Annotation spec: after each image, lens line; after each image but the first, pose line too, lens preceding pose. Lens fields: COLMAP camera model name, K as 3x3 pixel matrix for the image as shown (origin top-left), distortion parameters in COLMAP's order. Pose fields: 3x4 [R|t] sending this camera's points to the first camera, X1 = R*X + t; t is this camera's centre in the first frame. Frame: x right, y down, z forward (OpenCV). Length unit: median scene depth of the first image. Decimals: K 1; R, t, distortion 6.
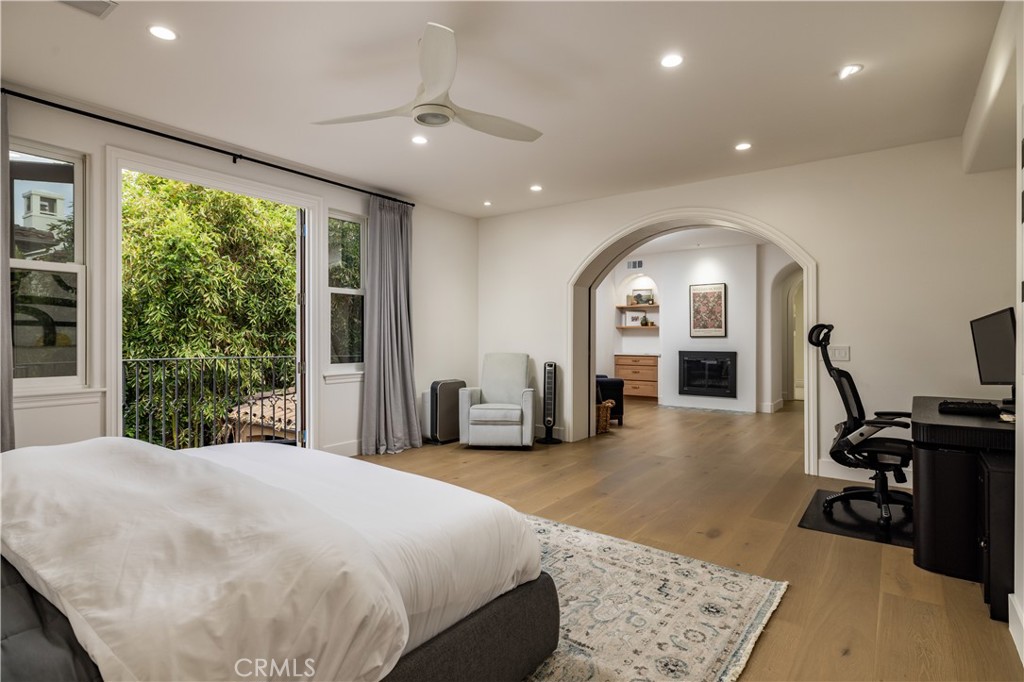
lens RADIAL K [[522.4, 0, 514.7], [0, 522.4, 339.9], [0, 0, 1]] dist [-0.004918, -0.000857]
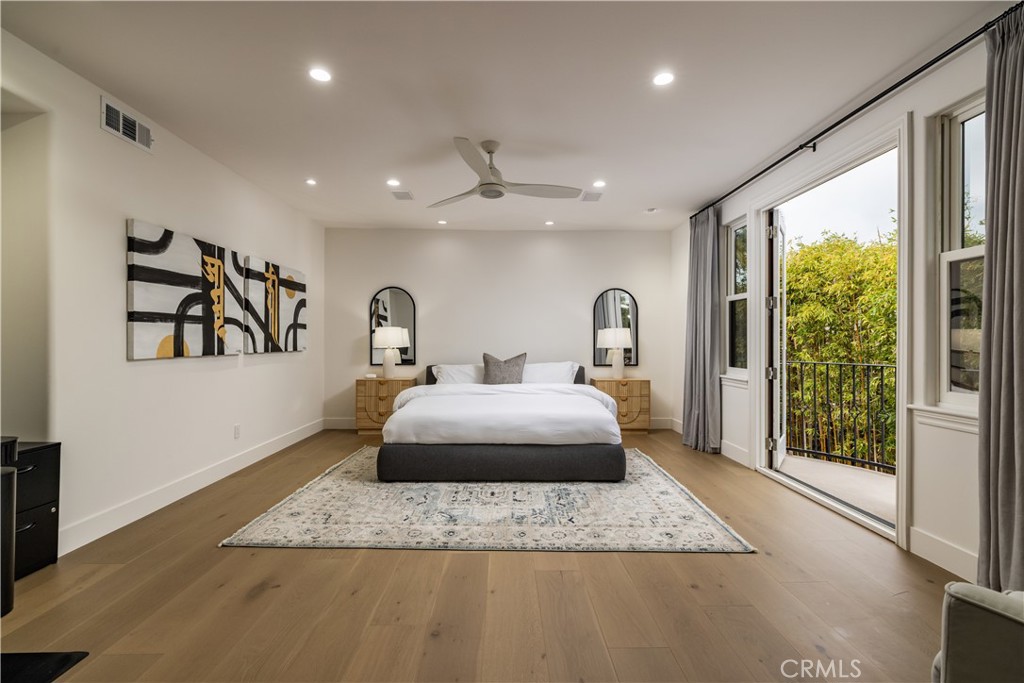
lens RADIAL K [[446.1, 0, 509.6], [0, 446.1, 340.3], [0, 0, 1]] dist [0.000080, -0.000003]
pose [[-0.796480, 0.004731, -0.604646, 0.228451], [0.000291, 0.999972, 0.007441, -0.006148], [0.604665, 0.005751, -0.796459, 0.831903]]
